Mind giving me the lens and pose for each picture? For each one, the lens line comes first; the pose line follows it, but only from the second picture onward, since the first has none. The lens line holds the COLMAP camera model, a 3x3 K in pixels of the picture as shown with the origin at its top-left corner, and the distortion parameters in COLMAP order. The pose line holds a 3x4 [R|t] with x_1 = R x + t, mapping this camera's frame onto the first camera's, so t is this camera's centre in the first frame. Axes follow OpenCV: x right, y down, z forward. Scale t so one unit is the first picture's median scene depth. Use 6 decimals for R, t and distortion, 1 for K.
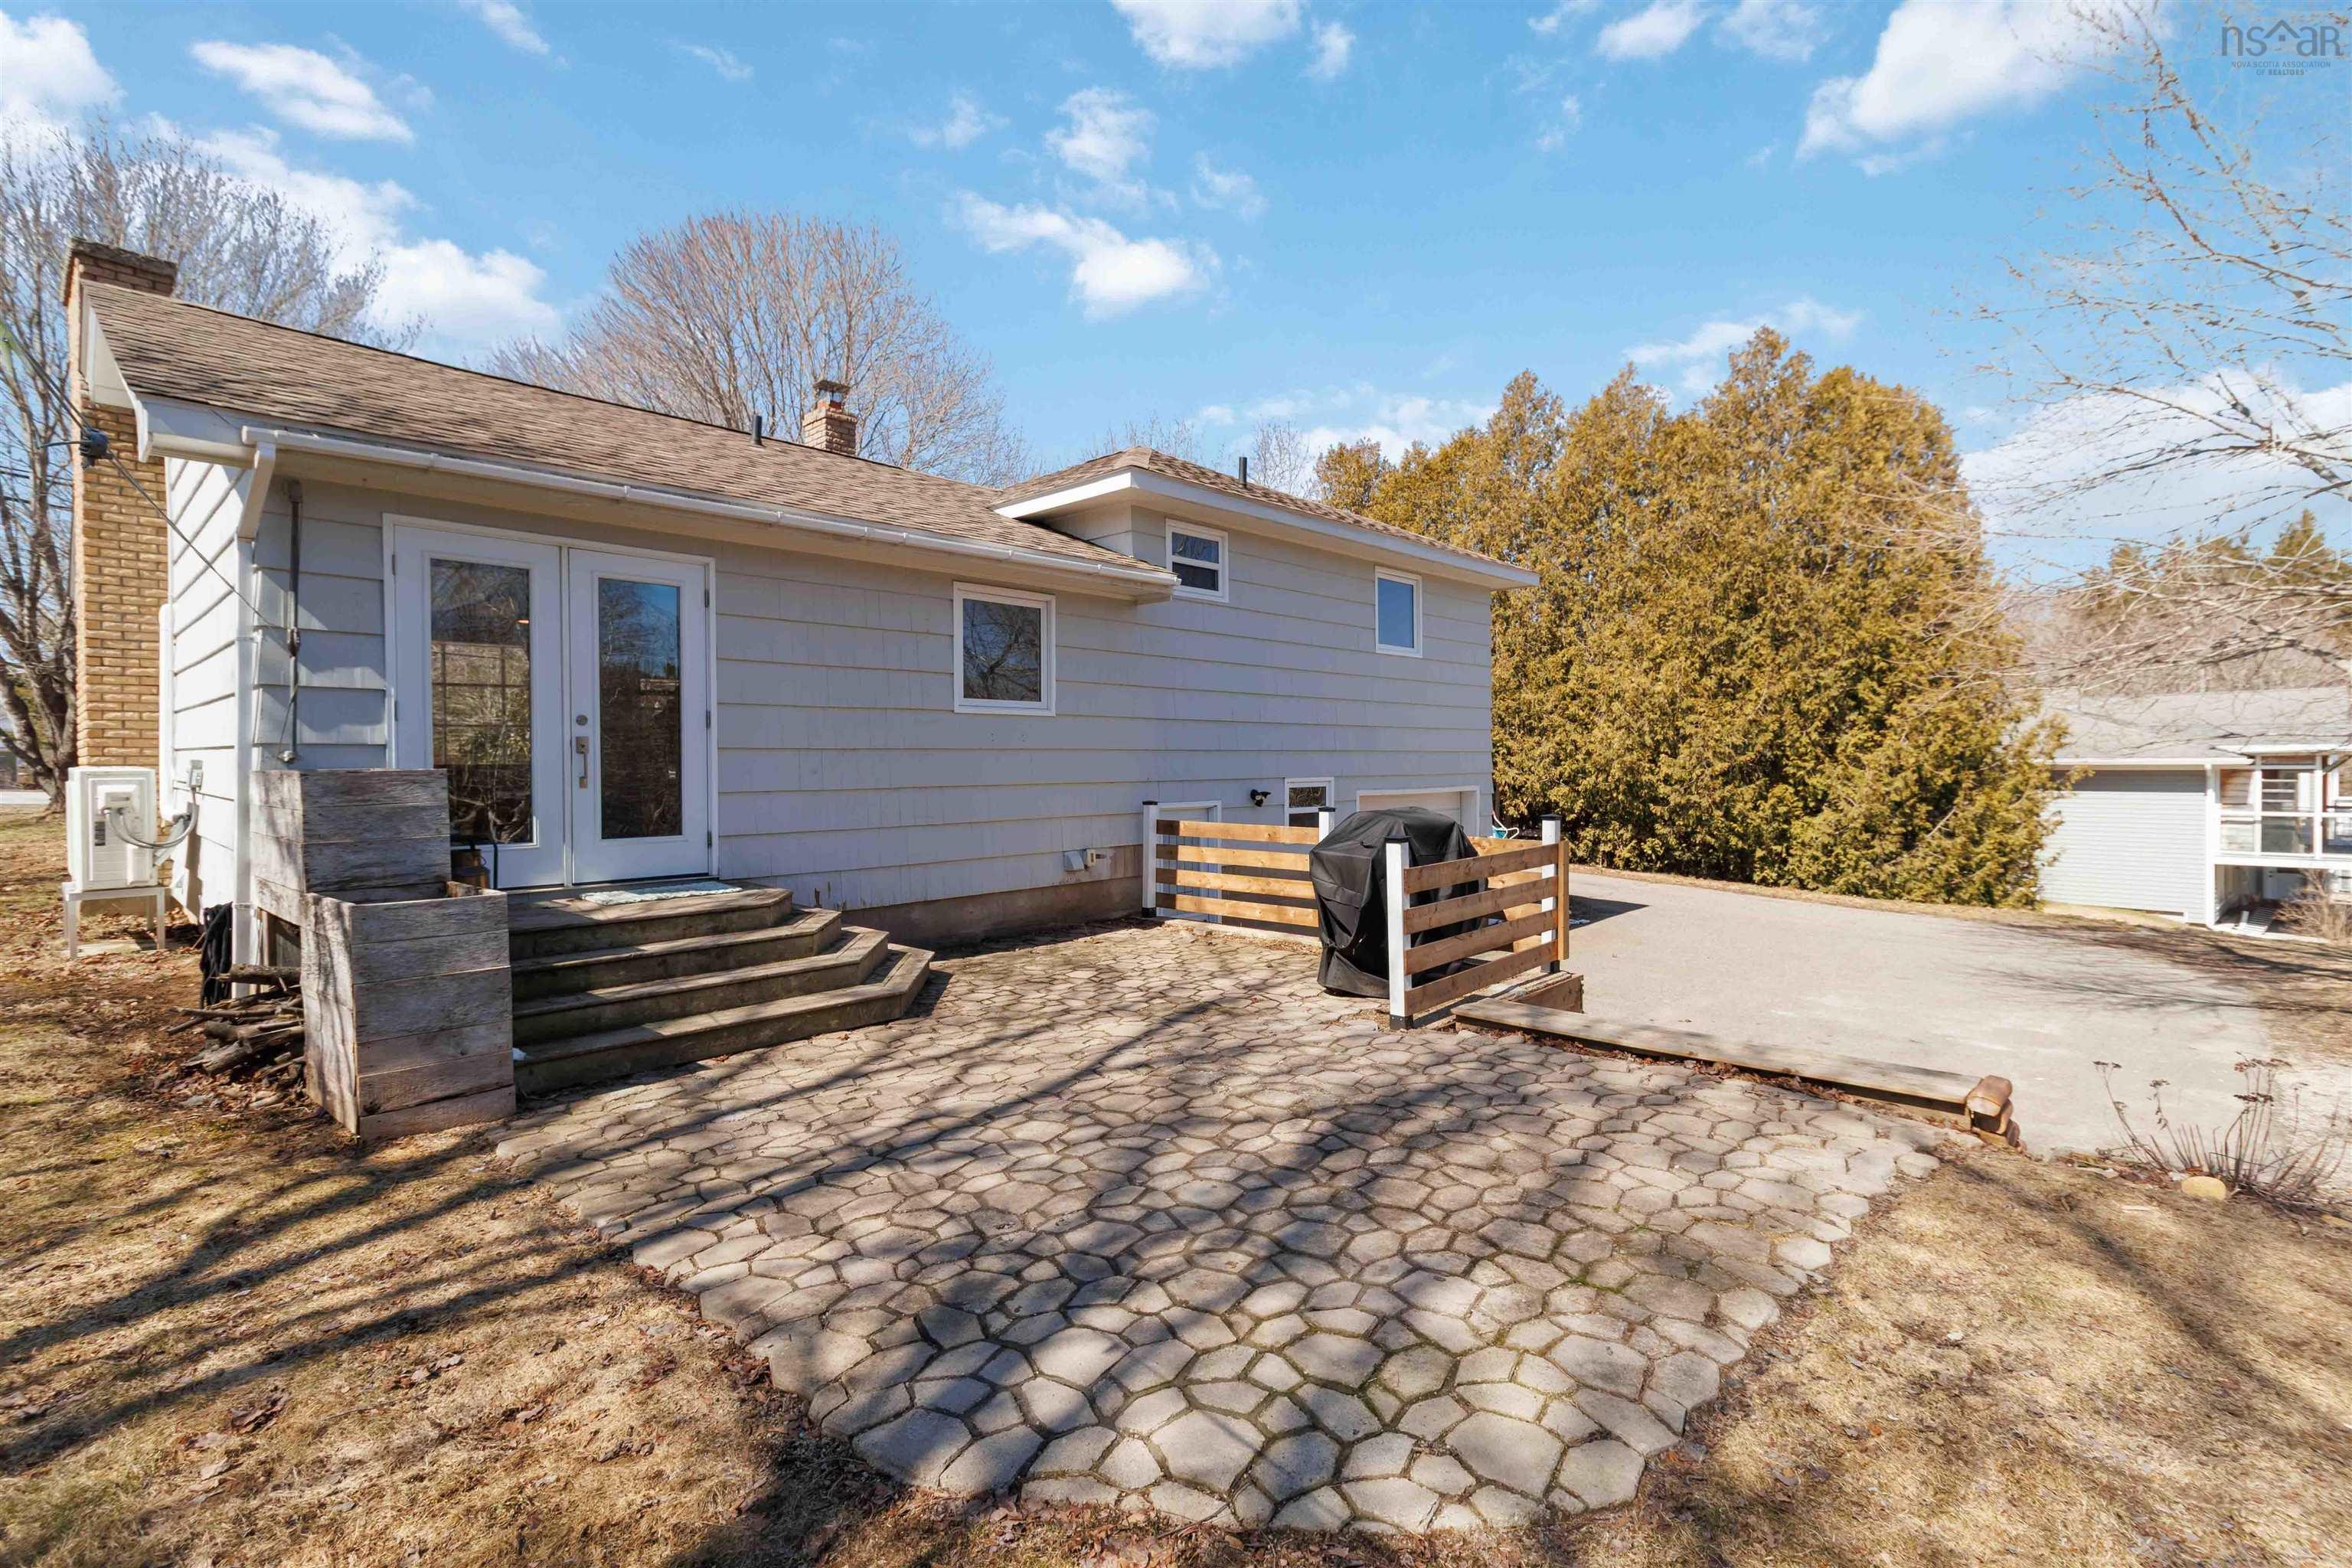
lens RADIAL K [[1077.9, 0, 1176.0], [0, 1077.9, 784.0], [0, 0, 1]] dist [-0.001663, 0.000295]
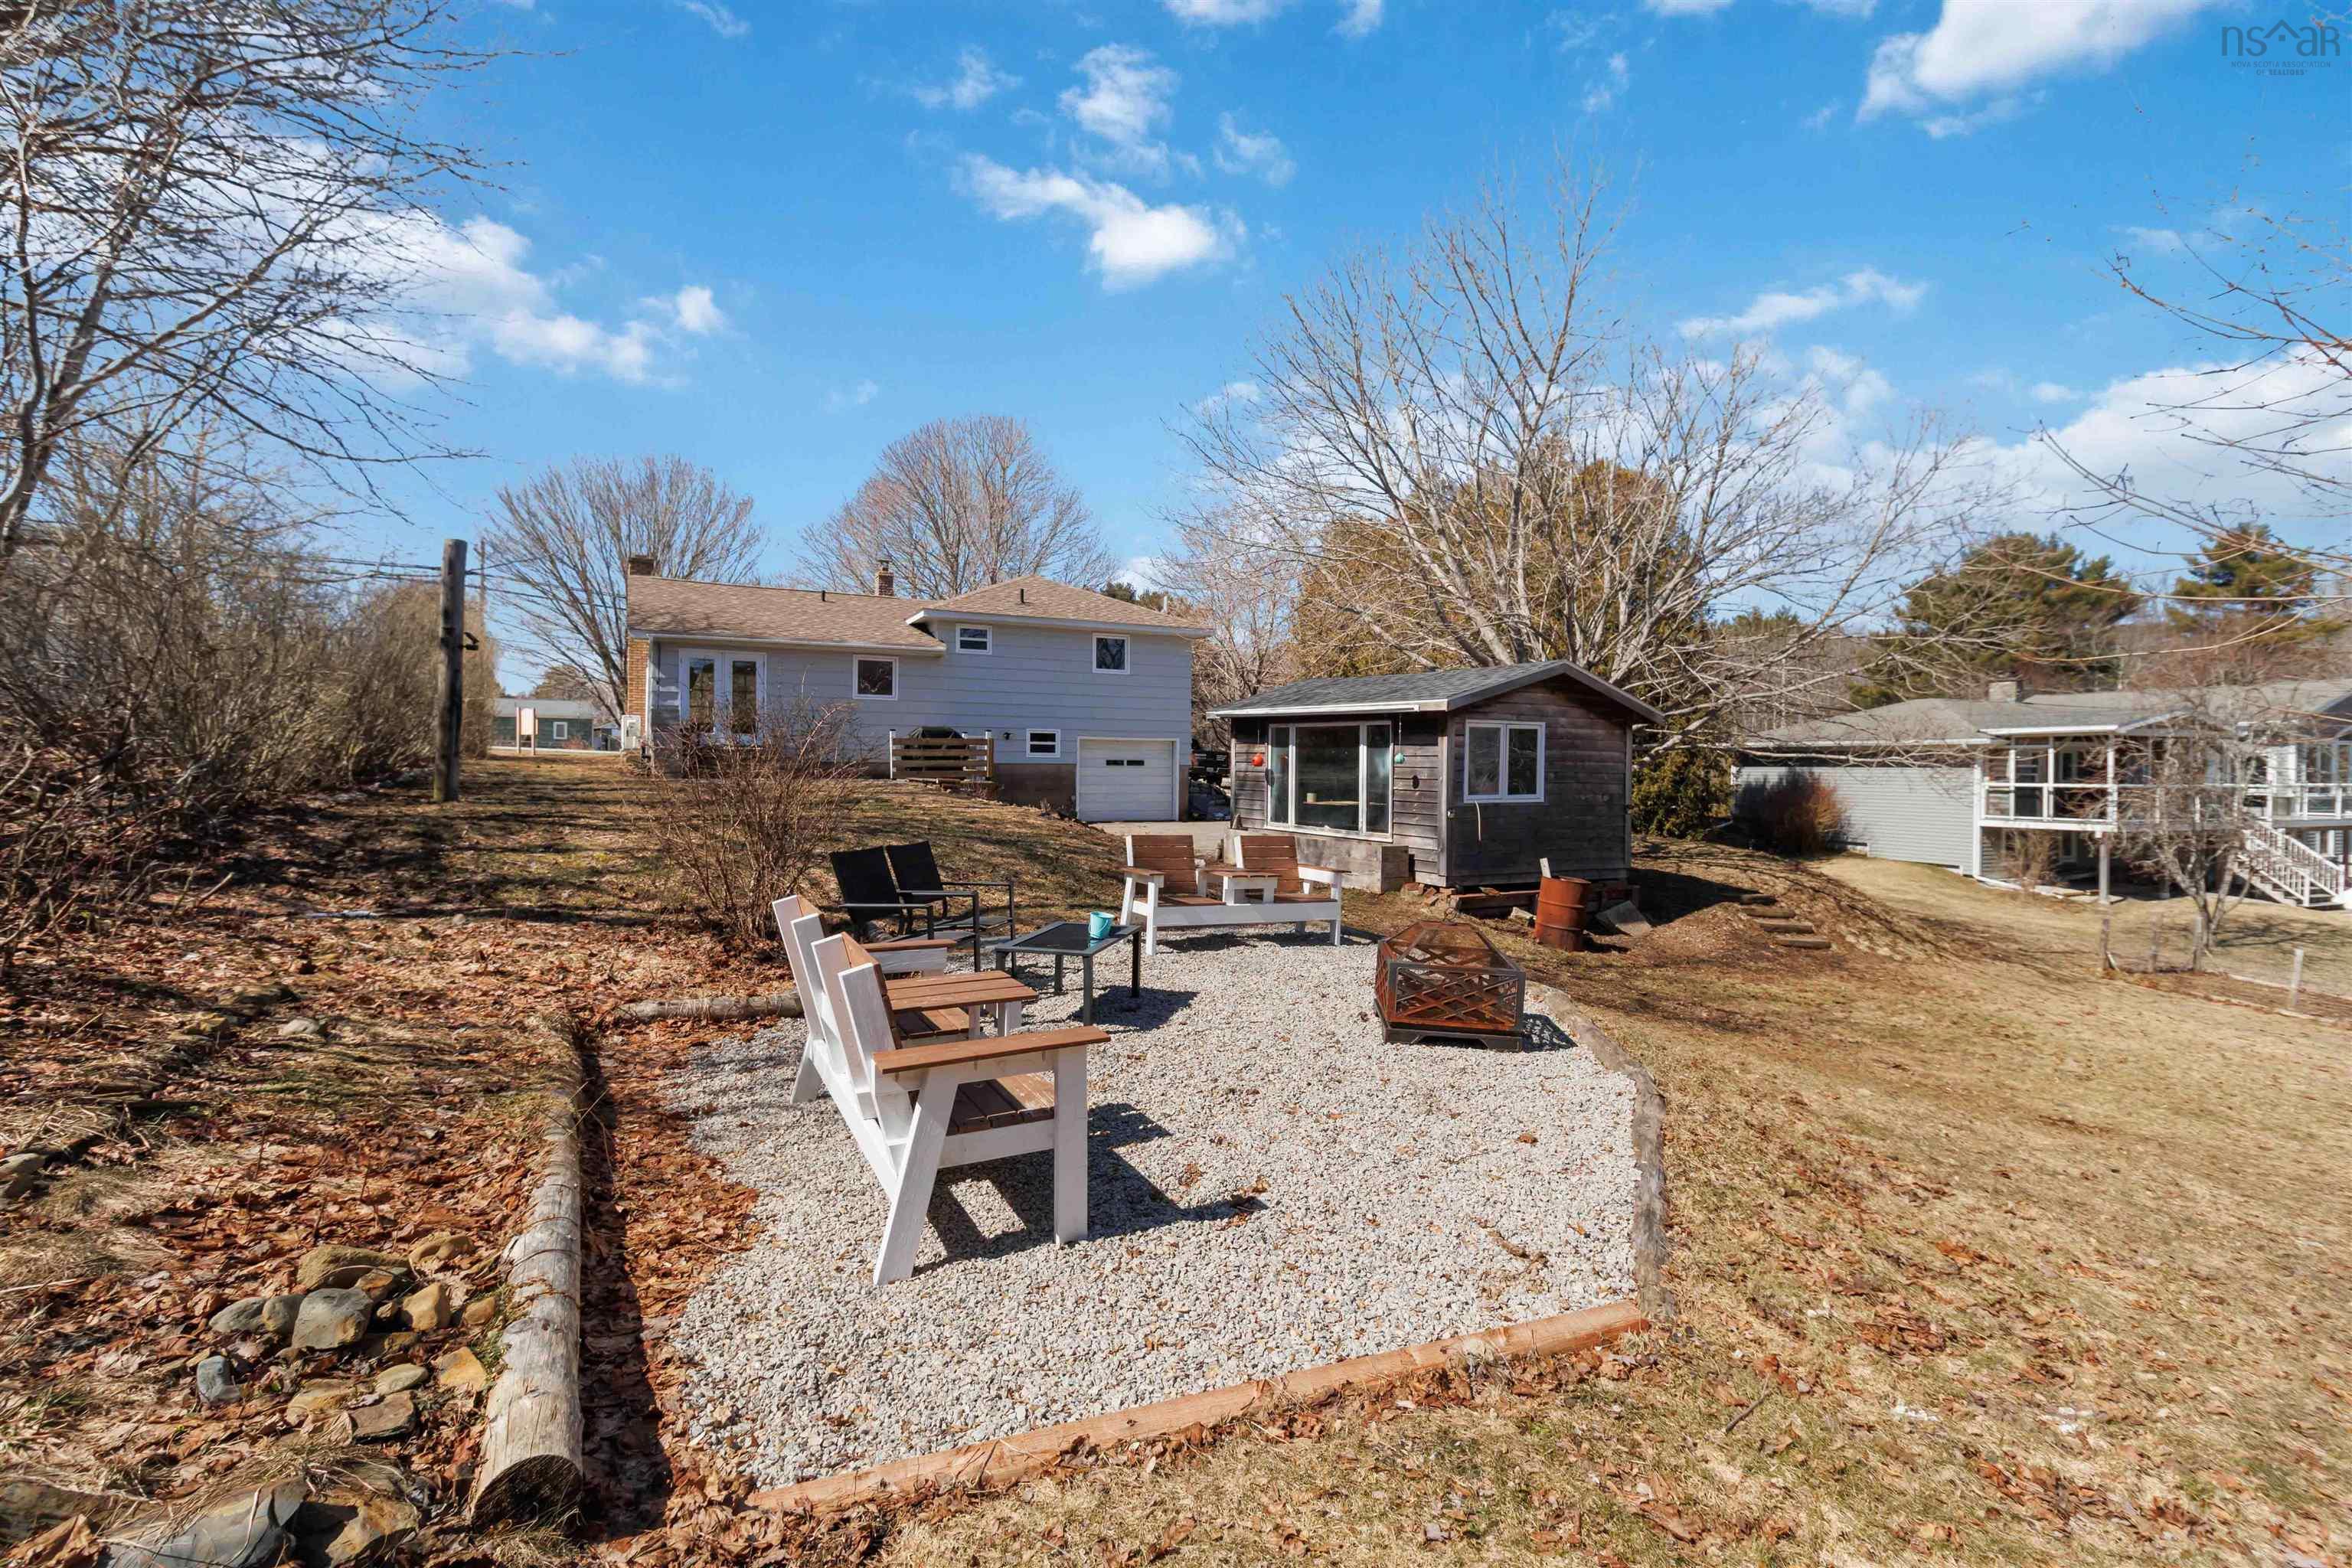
lens RADIAL K [[1077.9, 0, 1176.0], [0, 1077.9, 784.0], [0, 0, 1]] dist [-0.001663, 0.000295]
pose [[0.936208, 0.018723, -0.350947, 1.520988], [-0.021618, 0.999757, -0.004332, 0.145990], [0.350780, 0.011642, 0.936385, -1.322077]]
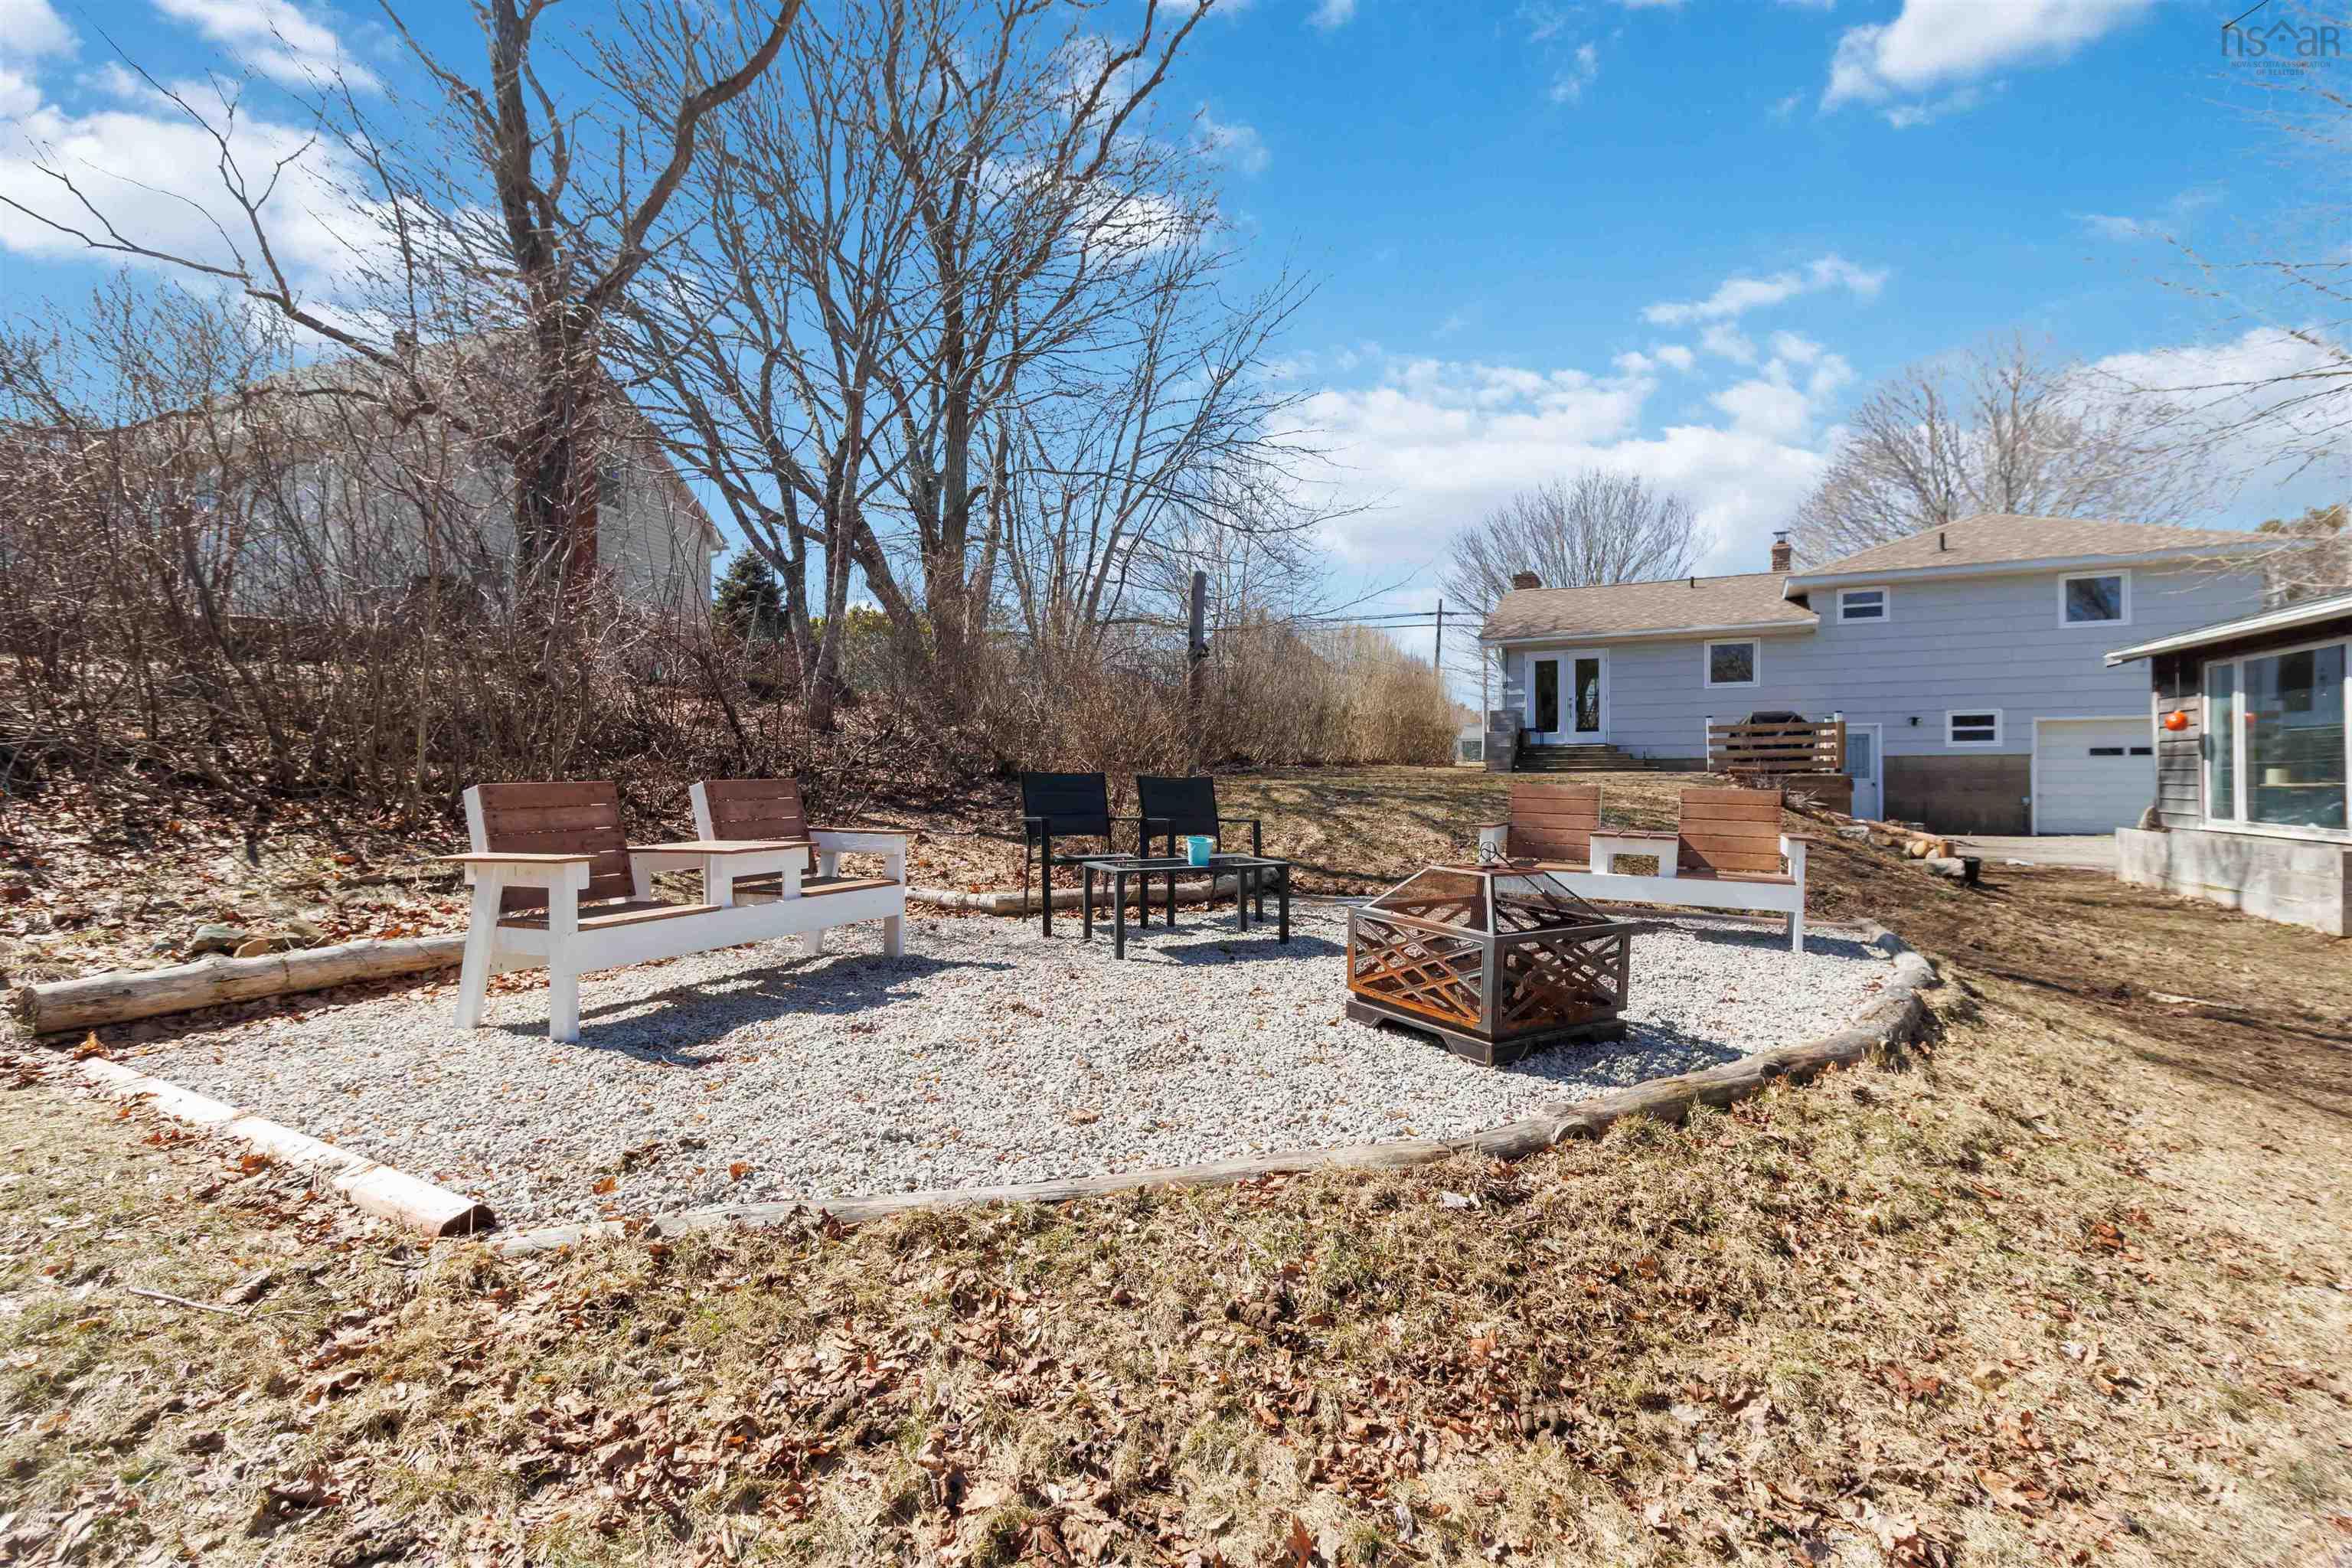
lens RADIAL K [[1077.9, 0, 1176.0], [0, 1077.9, 784.0], [0, 0, 1]] dist [-0.001663, 0.000295]
pose [[0.293820, 0.003354, -0.955855, 1.796917], [-0.023163, 0.999725, -0.003612, 0.191461], [0.955580, 0.023202, 0.293817, -0.936683]]
